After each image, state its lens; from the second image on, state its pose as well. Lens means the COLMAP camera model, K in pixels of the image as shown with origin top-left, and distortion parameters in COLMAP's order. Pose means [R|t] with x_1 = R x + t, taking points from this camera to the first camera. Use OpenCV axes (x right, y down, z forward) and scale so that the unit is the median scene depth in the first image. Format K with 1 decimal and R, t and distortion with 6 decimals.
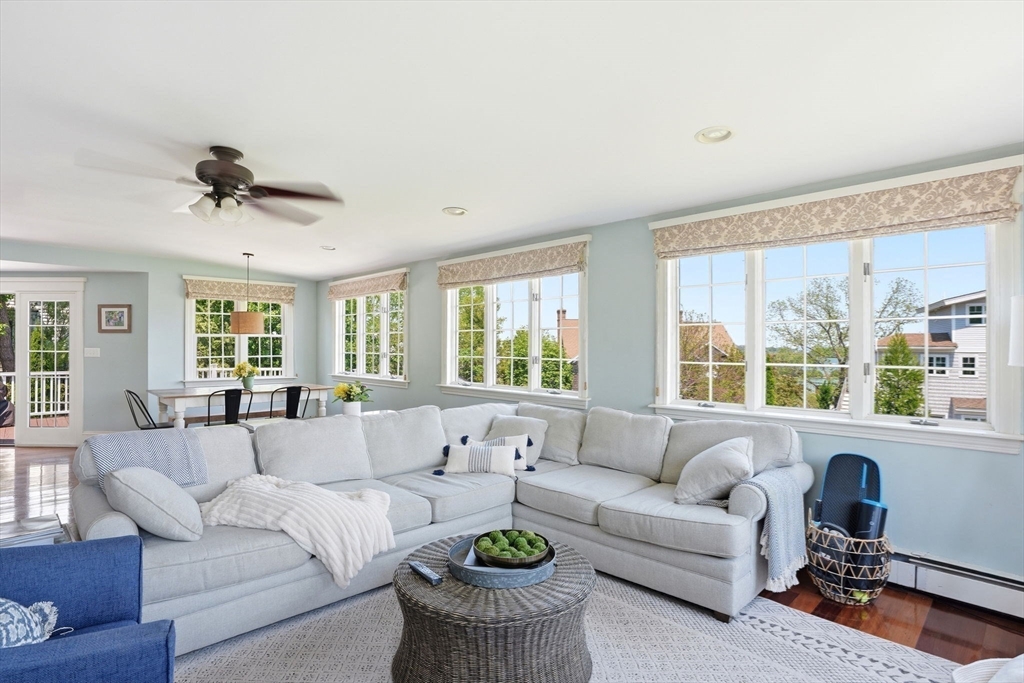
lens RADIAL K [[491.1, 0, 512.0], [0, 491.1, 341.5], [0, 0, 1]] dist [0.001681, 0.000591]
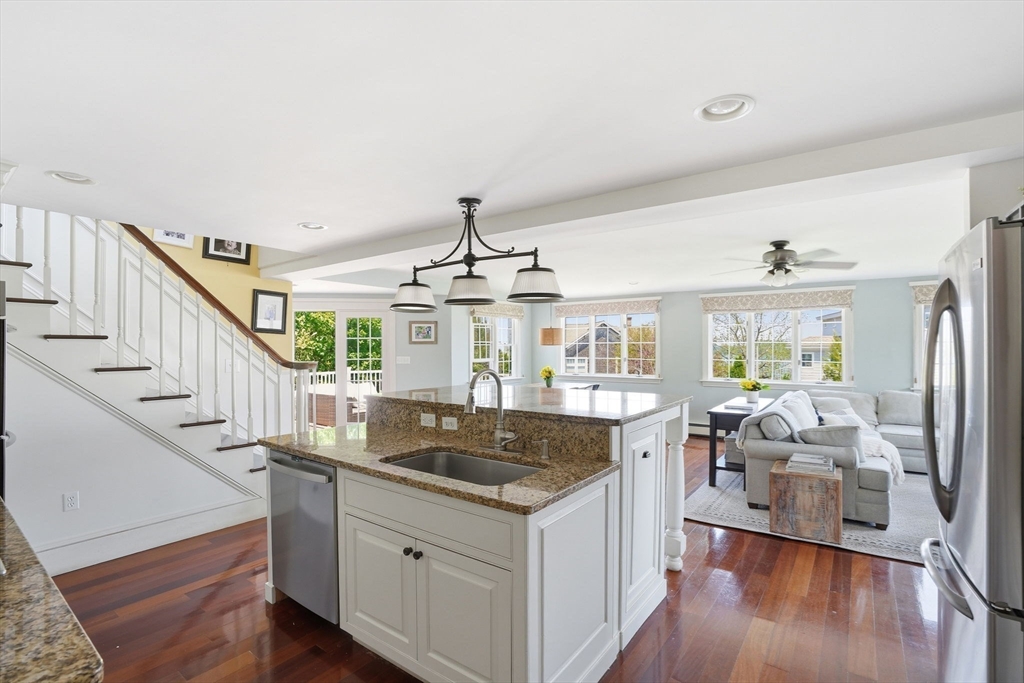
lens RADIAL K [[472.3, 0, 498.4], [0, 472.3, 344.3], [0, 0, 1]] dist [-0.001551, -0.000147]
pose [[0.982418, -0.004700, 0.186638, -0.846818], [0.003564, 0.999973, 0.006423, -0.023876], [-0.186663, -0.005644, 0.982408, -0.203824]]
